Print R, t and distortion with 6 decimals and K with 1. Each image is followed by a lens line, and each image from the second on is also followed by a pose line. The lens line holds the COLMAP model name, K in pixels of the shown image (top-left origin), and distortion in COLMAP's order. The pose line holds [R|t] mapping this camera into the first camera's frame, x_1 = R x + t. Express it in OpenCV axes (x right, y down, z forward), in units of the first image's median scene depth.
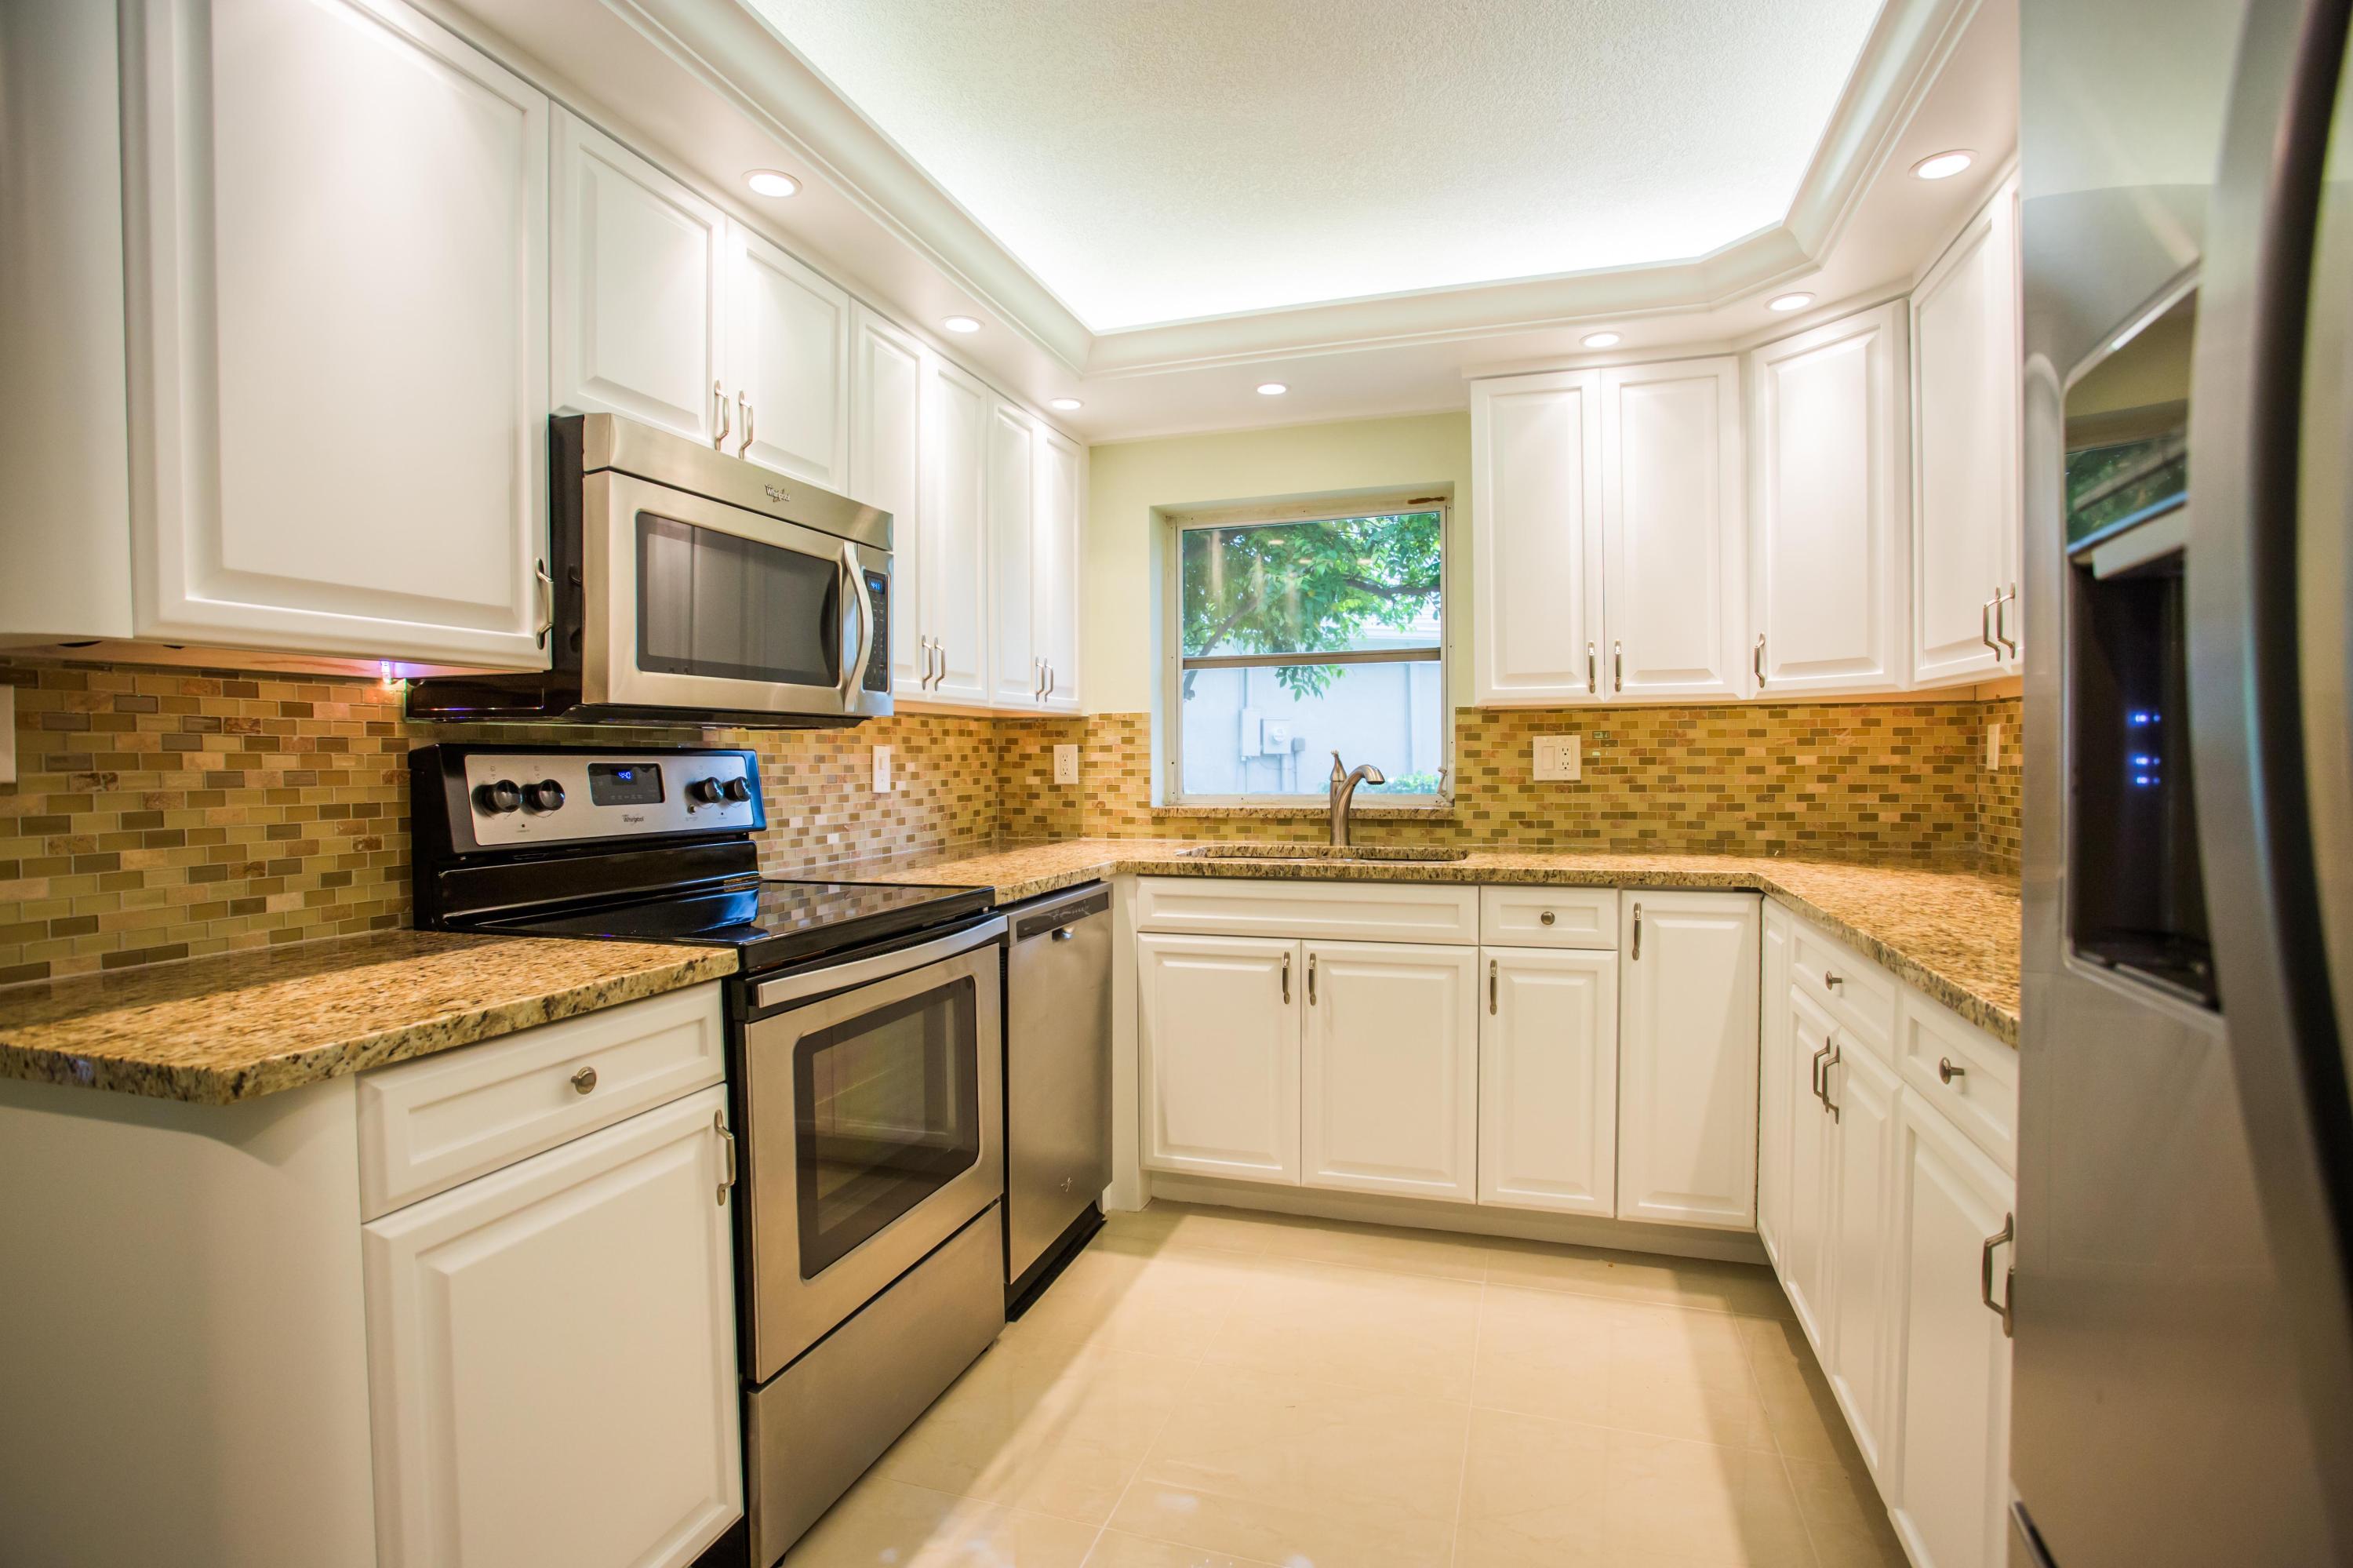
lens RADIAL K [[1148.9, 0, 1177.3], [0, 1148.9, 786.5], [0, 0, 1]] dist [-0.048573, 0.000057]
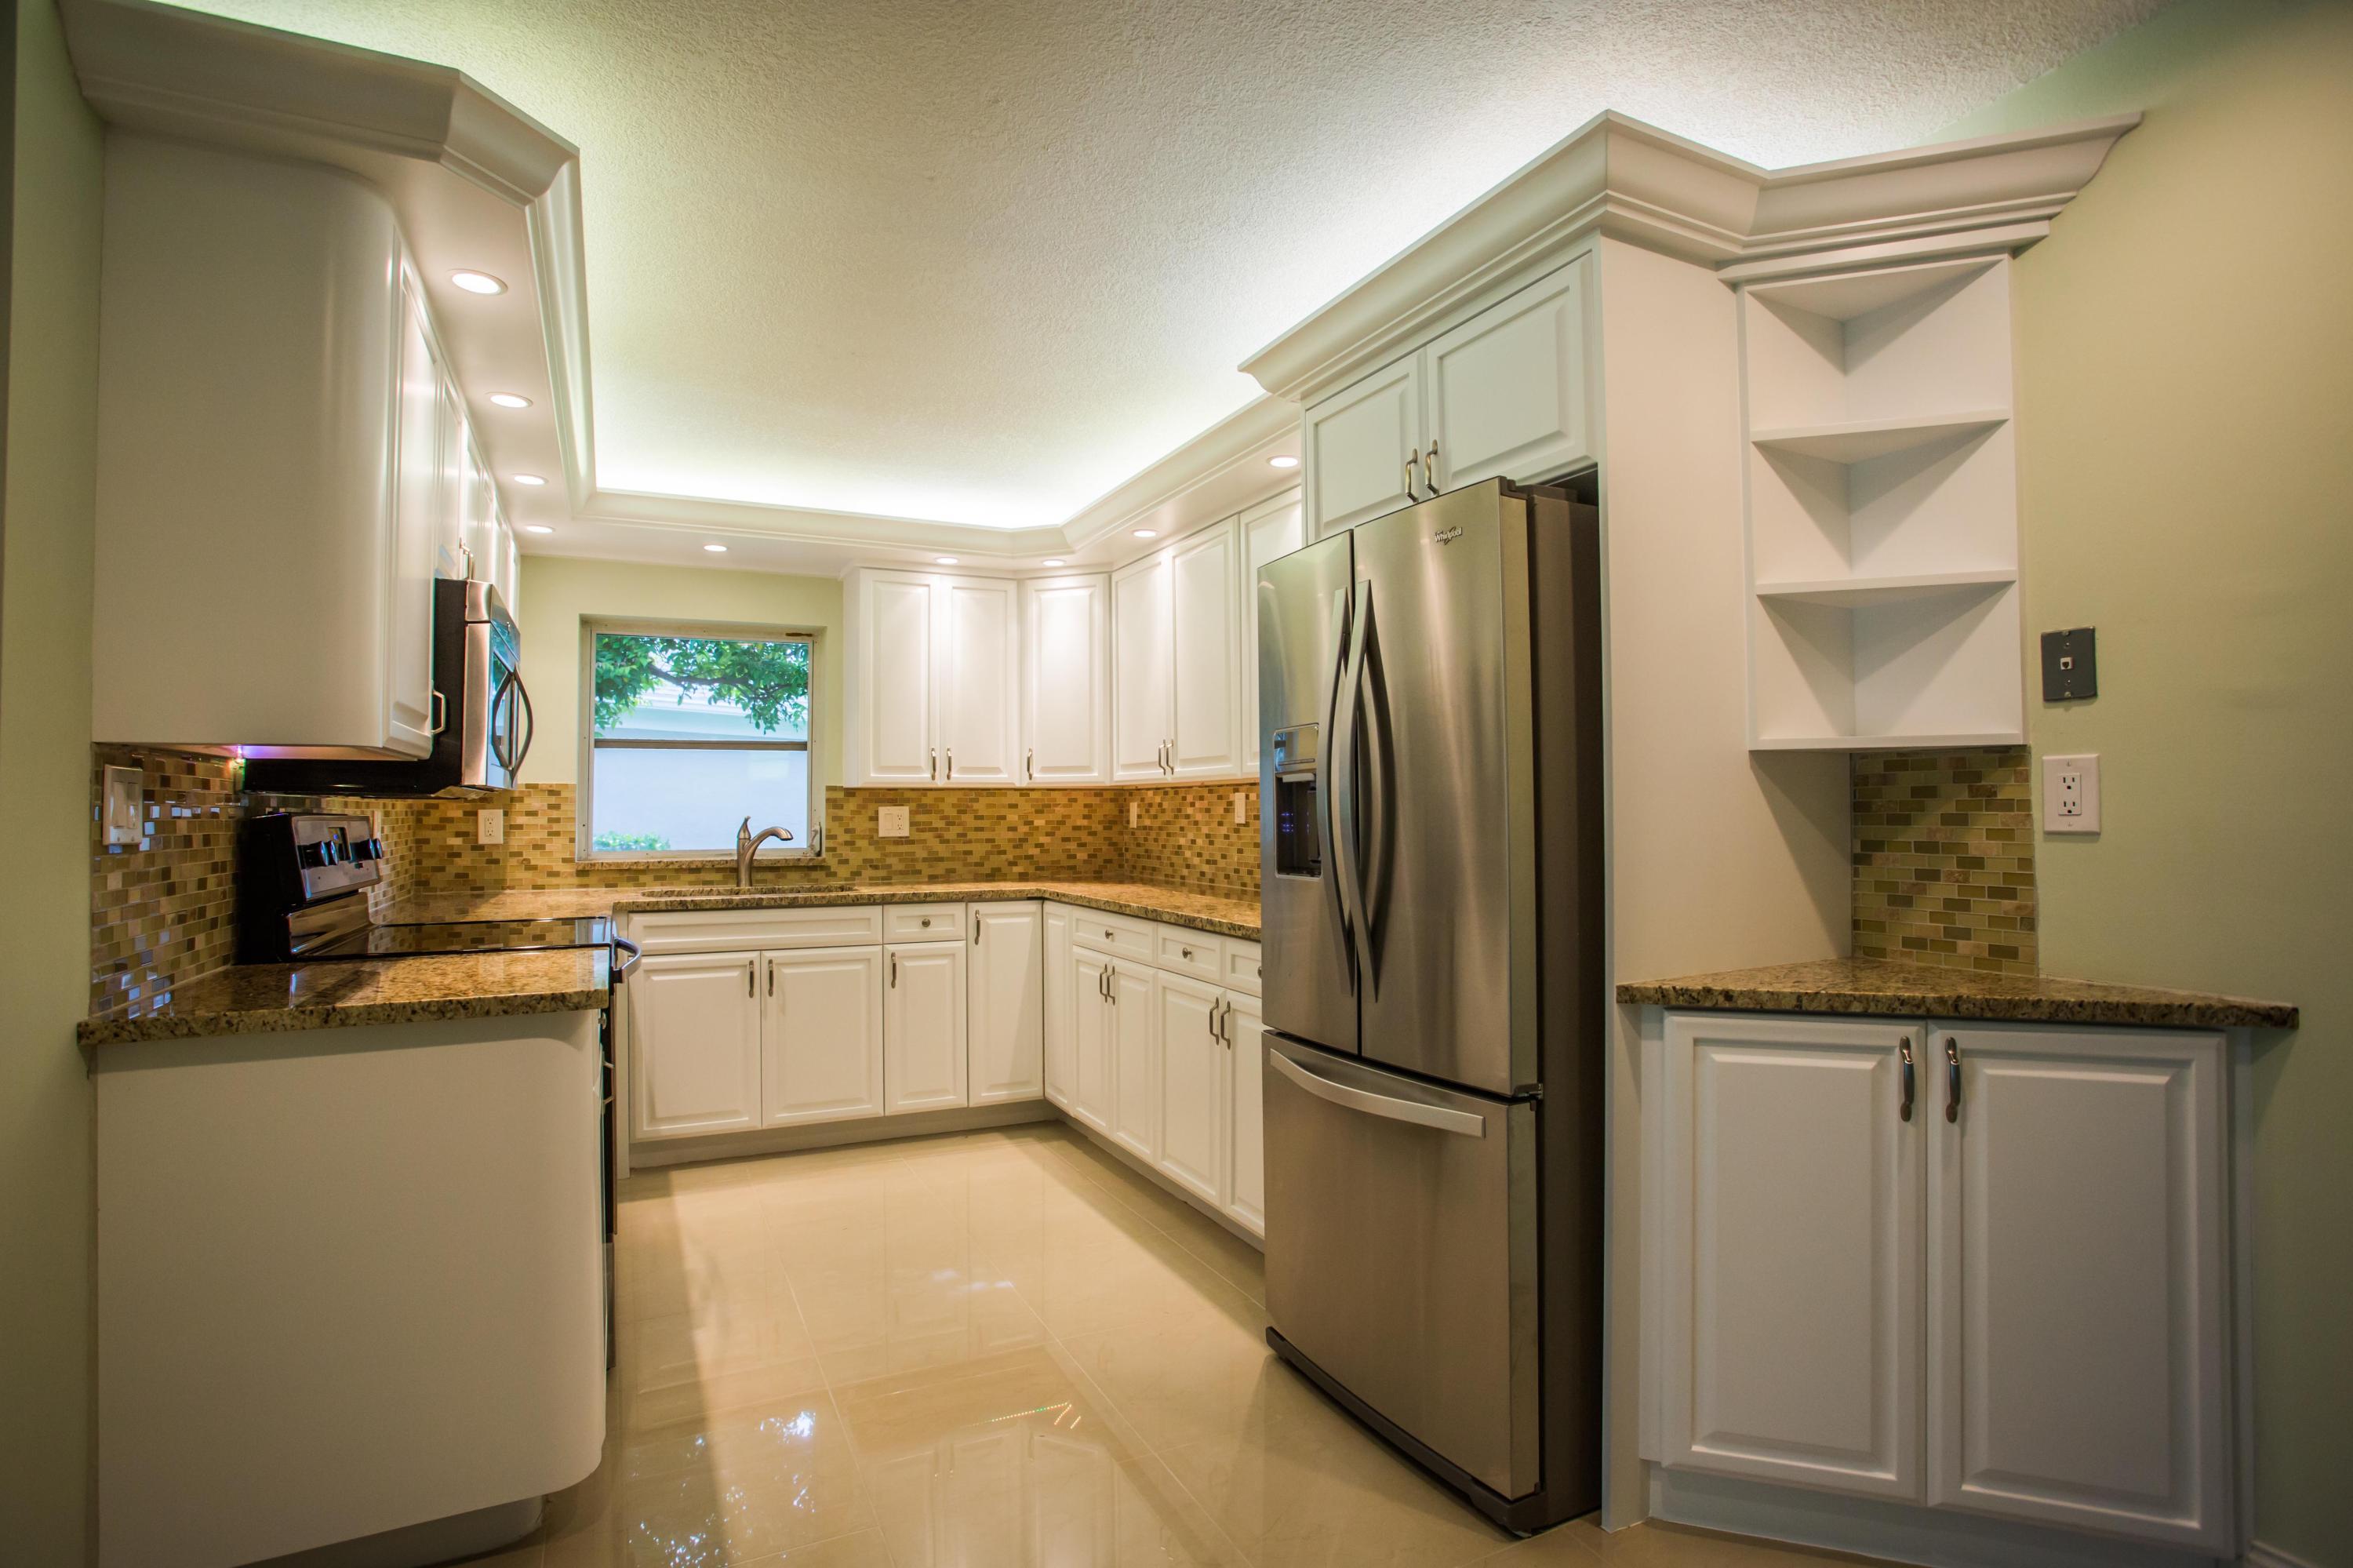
lens RADIAL K [[1148.9, 0, 1171.7], [0, 1148.9, 784.2], [0, 0, 1]] dist [-0.048573, 0.000057]
pose [[0.717553, 0.021924, 0.696158, -0.480410], [0.016656, 0.998679, -0.048619, 0.005235], [-0.696304, 0.046482, 0.716240, -0.340837]]
